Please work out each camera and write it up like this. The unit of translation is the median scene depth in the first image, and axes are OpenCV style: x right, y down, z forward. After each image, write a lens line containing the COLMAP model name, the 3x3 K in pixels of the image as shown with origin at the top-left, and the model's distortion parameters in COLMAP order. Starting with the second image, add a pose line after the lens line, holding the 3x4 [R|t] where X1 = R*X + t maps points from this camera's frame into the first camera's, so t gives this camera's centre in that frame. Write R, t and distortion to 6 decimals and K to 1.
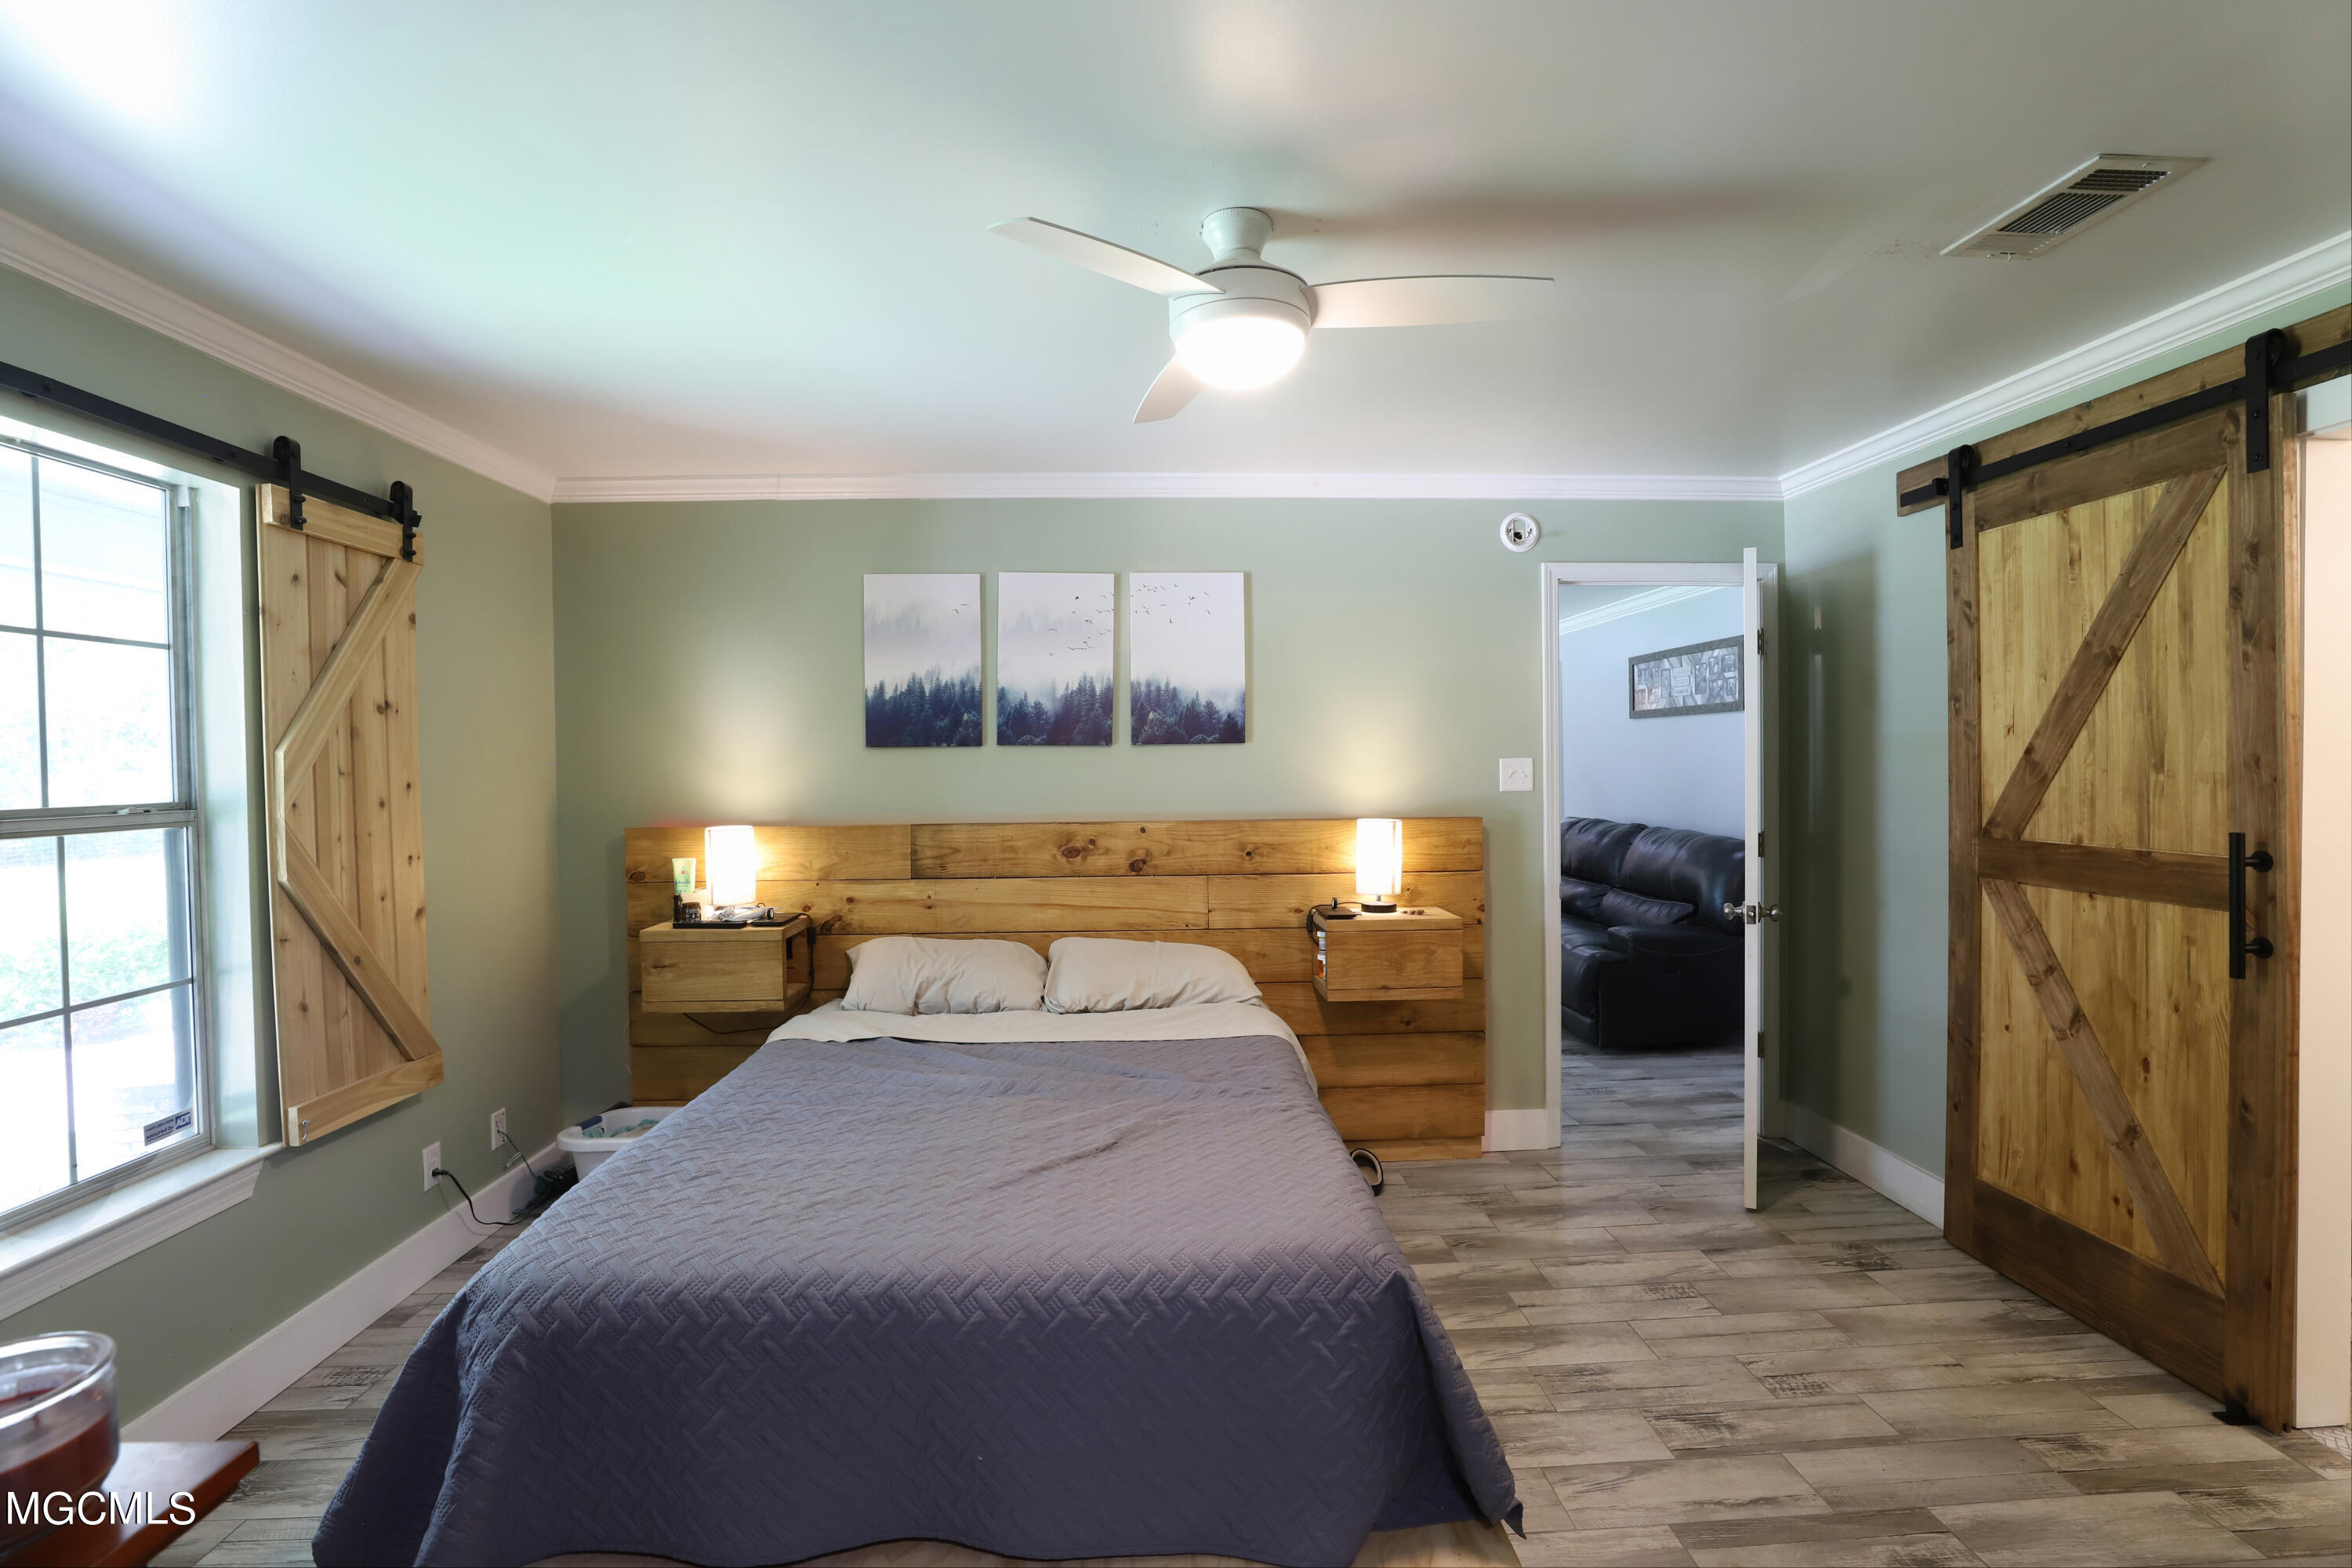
lens RADIAL K [[1071.2, 0, 1188.8], [0, 1071.2, 780.0], [0, 0, 1]] dist [-0.038466, 0.007355]
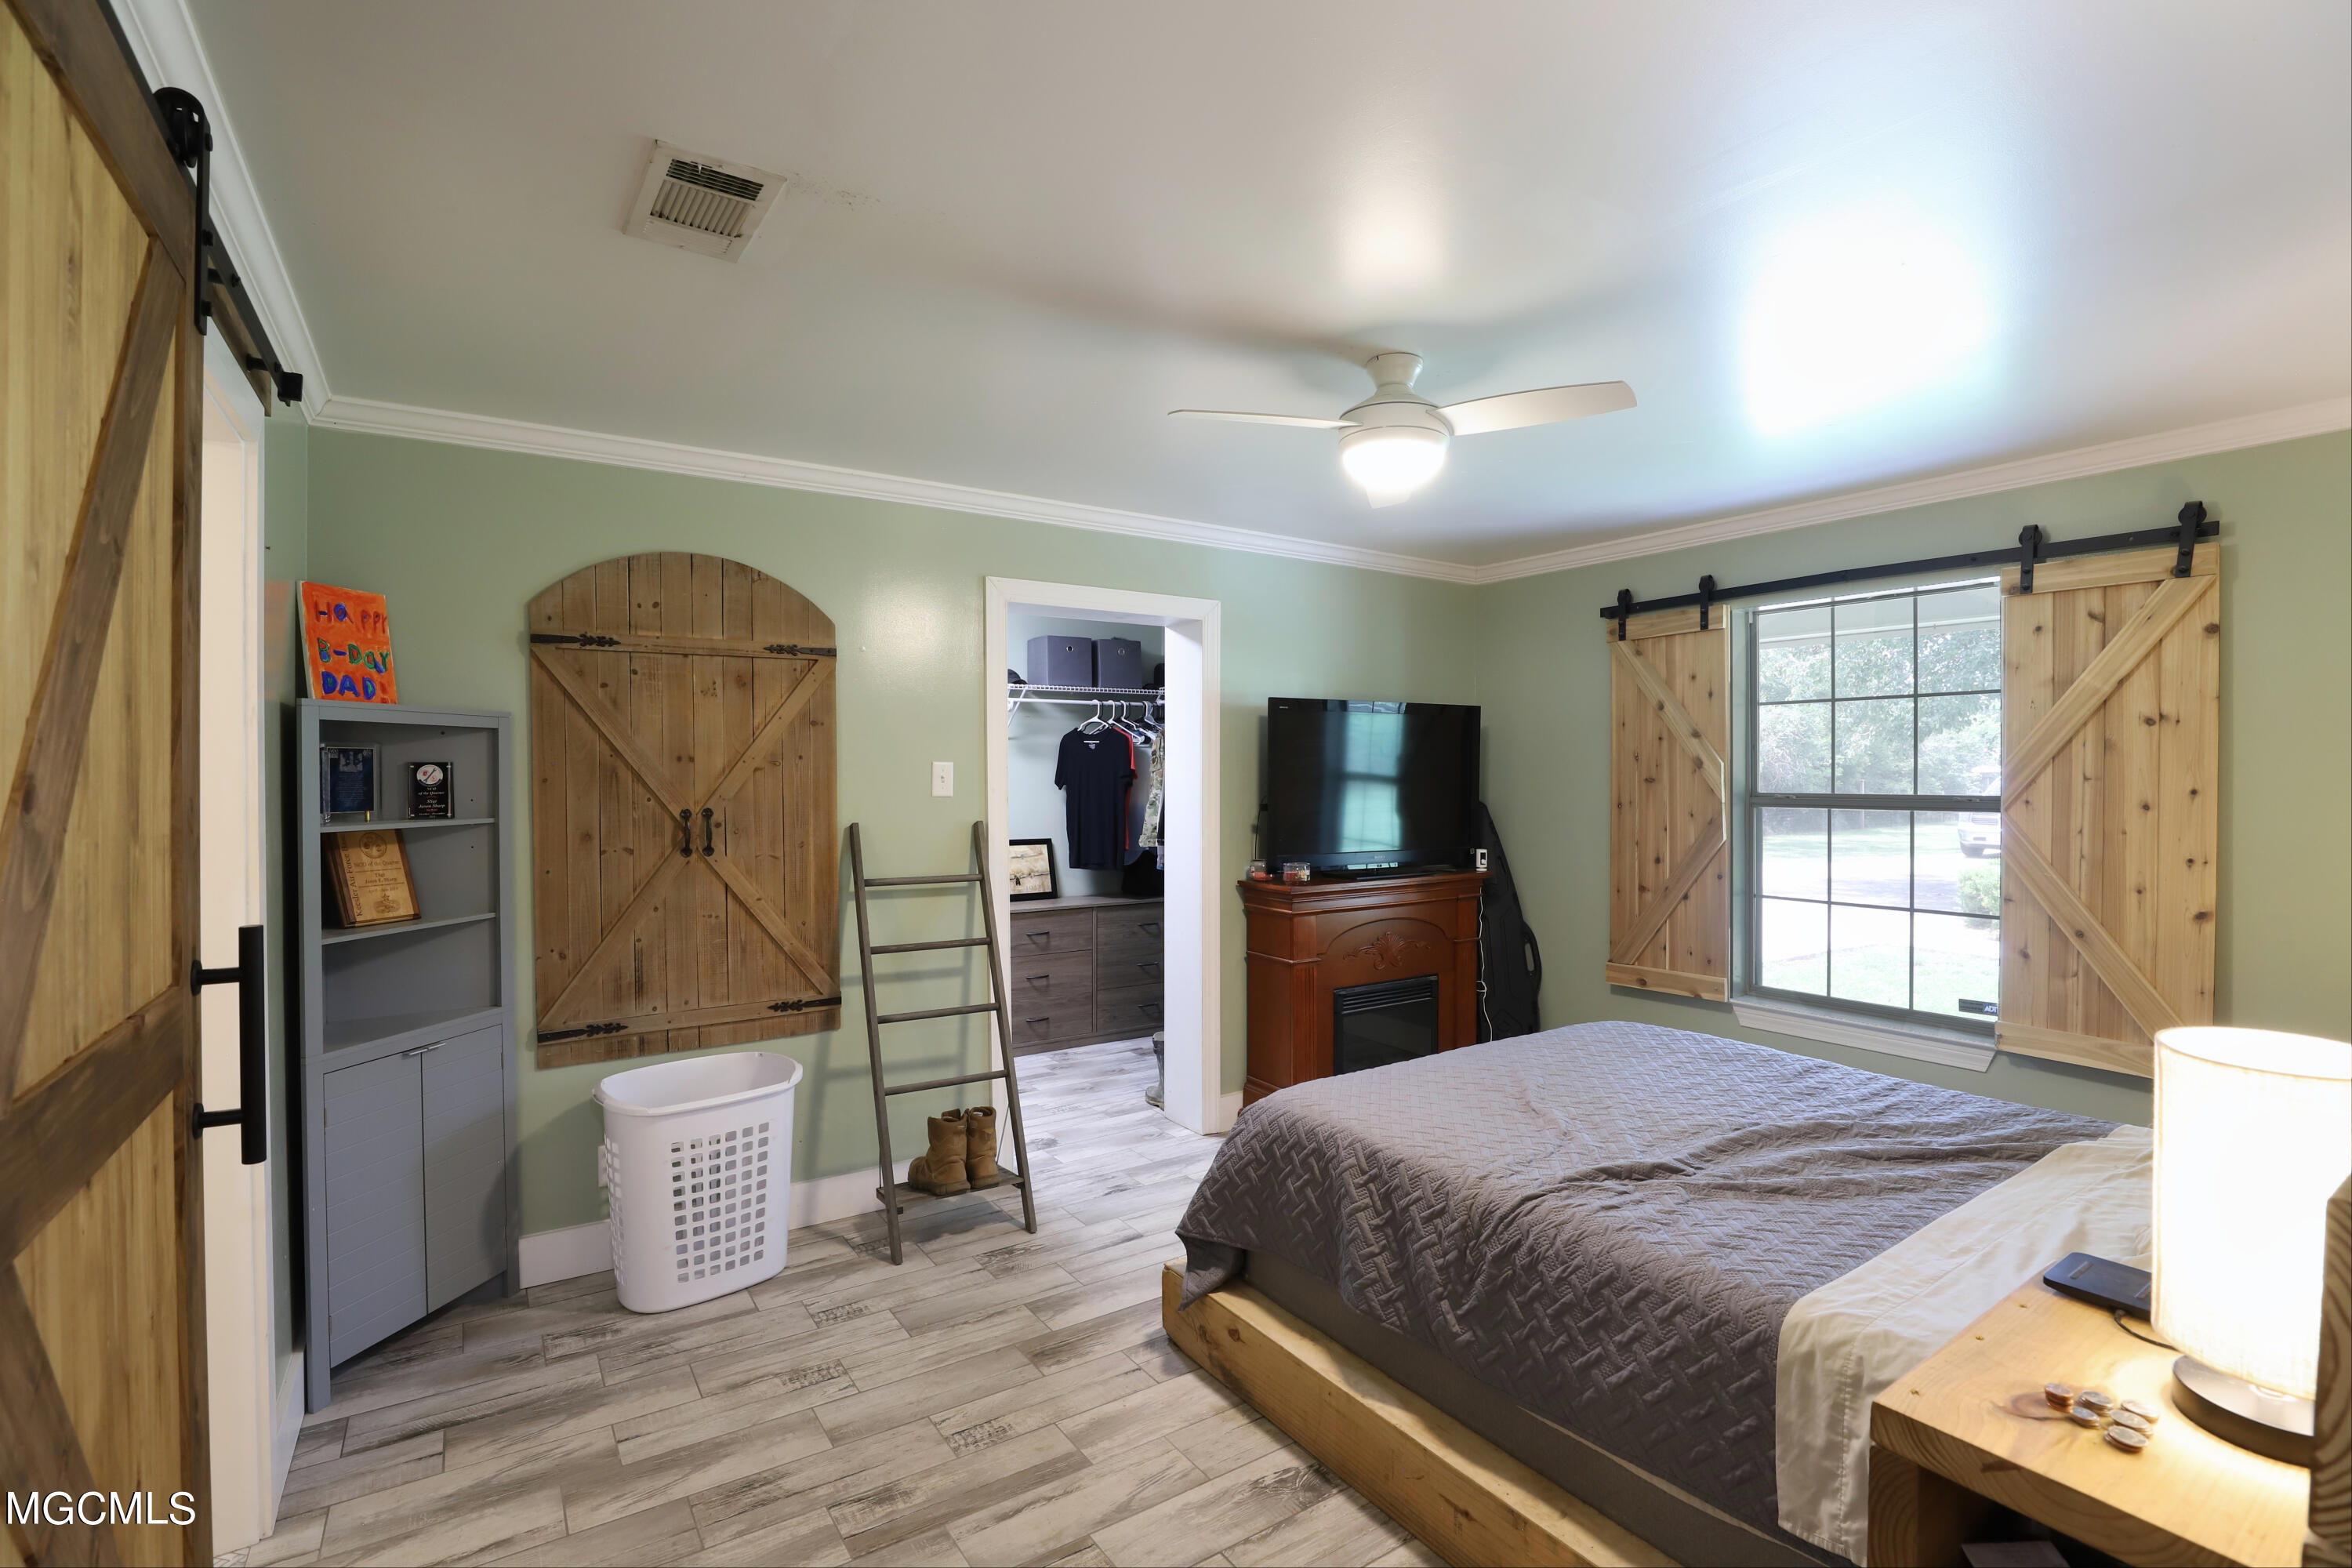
lens RADIAL K [[1071.2, 0, 1190.7], [0, 1071.2, 782.3], [0, 0, 1]] dist [-0.038466, 0.007355]
pose [[-0.852295, 0.019004, -0.522715, 0.500249], [0.002567, 0.999480, 0.032152, -0.030932], [0.523054, 0.026061, -0.851901, 1.056707]]
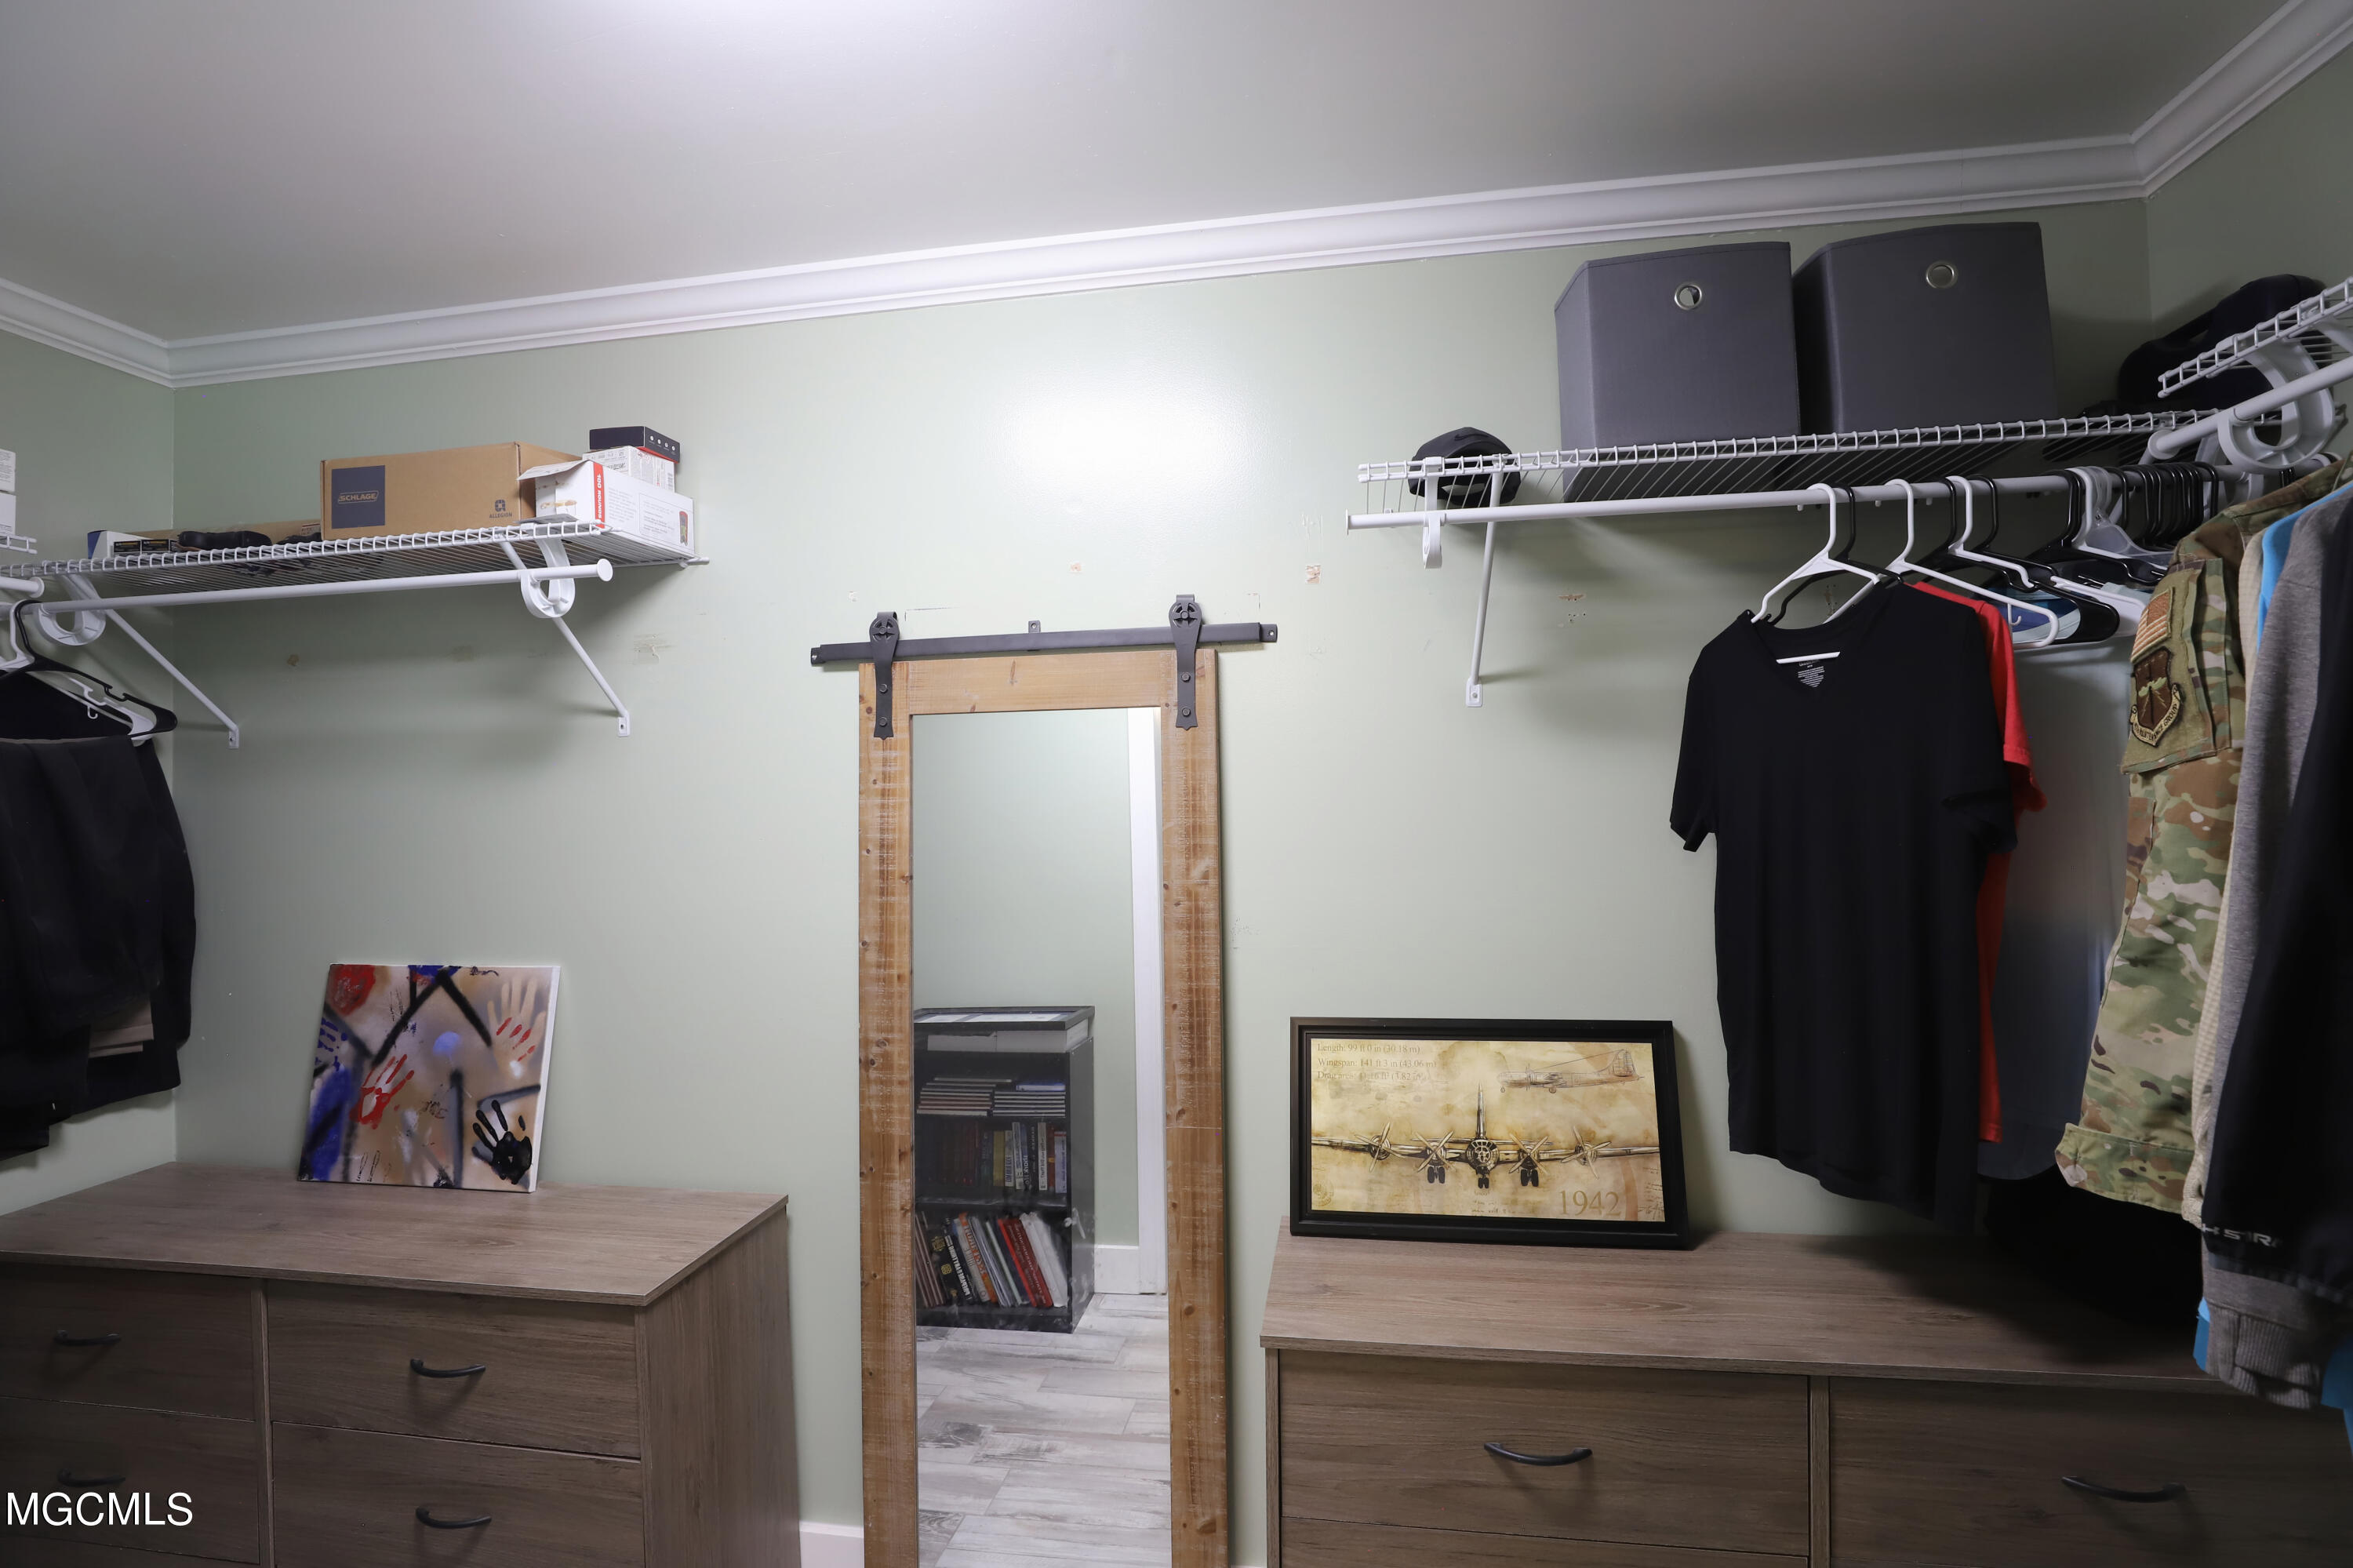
lens RADIAL K [[1071.7, 0, 1193.3], [0, 1071.7, 770.6], [0, 0, 1]] dist [-0.038466, 0.007355]
pose [[-0.980595, 0.033902, 0.193090, 0.128096], [0.033073, 0.999425, -0.007518, -0.013018], [-0.193233, -0.000986, -0.981152, 0.384057]]
